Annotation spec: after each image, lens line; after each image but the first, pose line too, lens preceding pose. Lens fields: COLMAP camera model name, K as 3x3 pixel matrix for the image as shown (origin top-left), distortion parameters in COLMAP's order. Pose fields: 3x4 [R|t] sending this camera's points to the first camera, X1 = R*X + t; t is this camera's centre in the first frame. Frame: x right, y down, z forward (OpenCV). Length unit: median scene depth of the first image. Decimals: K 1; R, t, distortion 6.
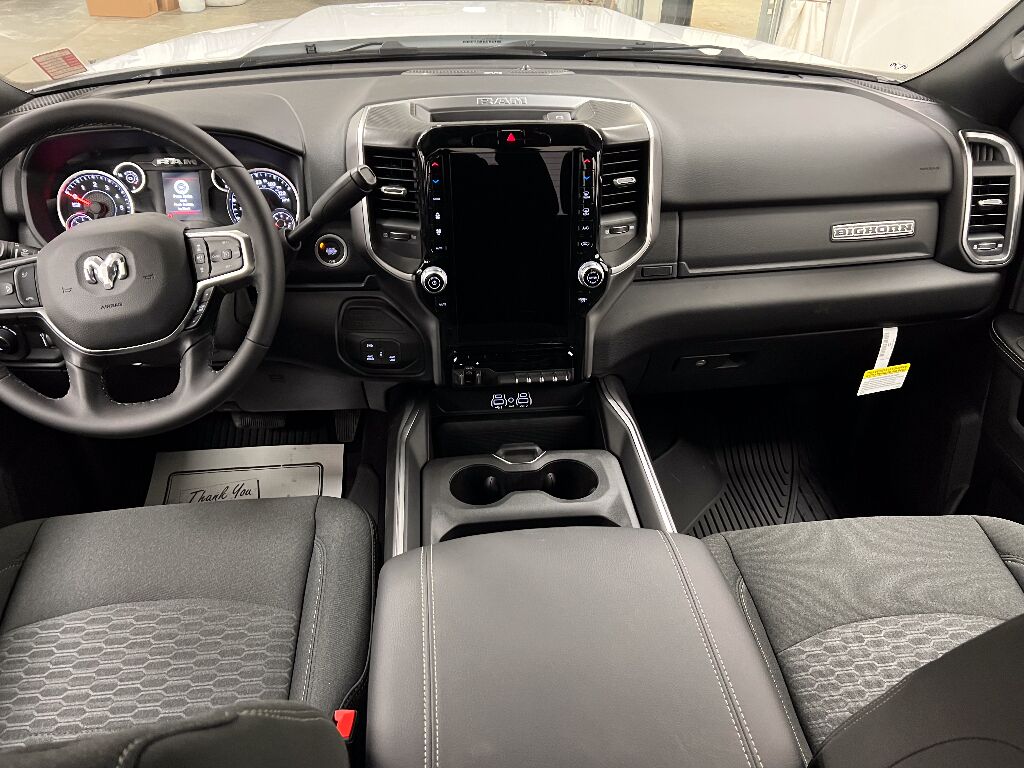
lens RADIAL K [[762.9, 0, 512.0], [0, 762.9, 384.0], [0, 0, 1]] dist [-0.004109, 0.002060]
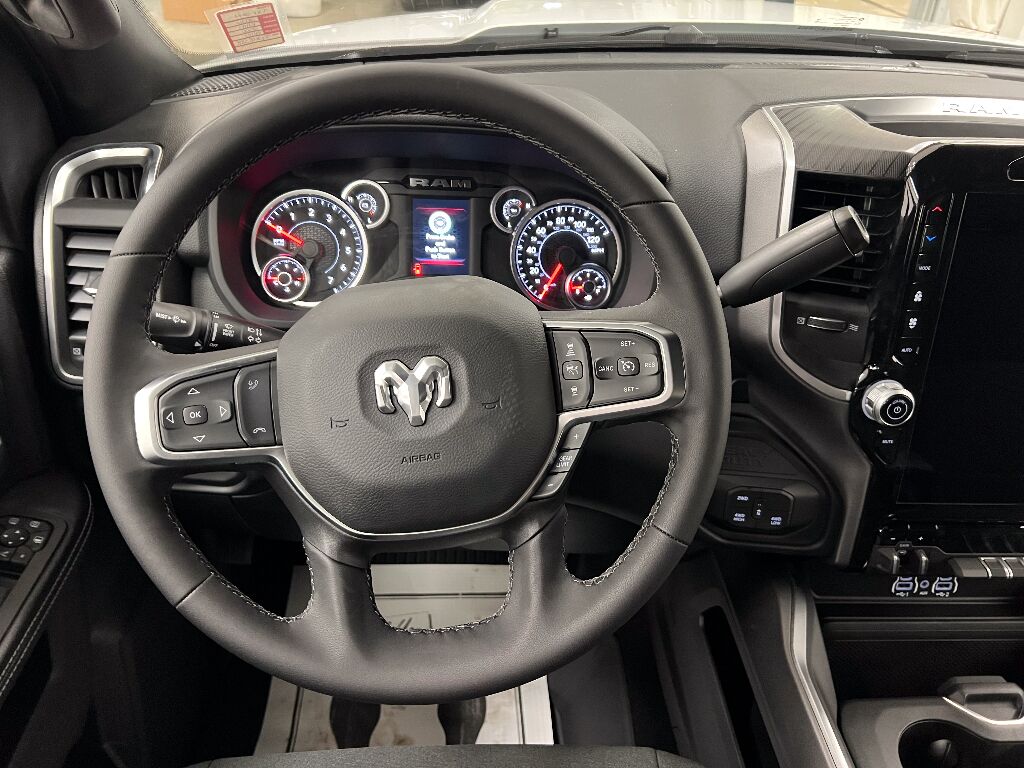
lens RADIAL K [[785.5, 0, 512.0], [0, 785.5, 384.0], [0, 0, 1]] dist [0.110760, -0.187583]
pose [[0.996397, 0.058792, -0.061125, -0.333037], [-0.061163, 0.997417, -0.037672, -0.104799], [0.058752, 0.041275, 0.997419, 0.358094]]
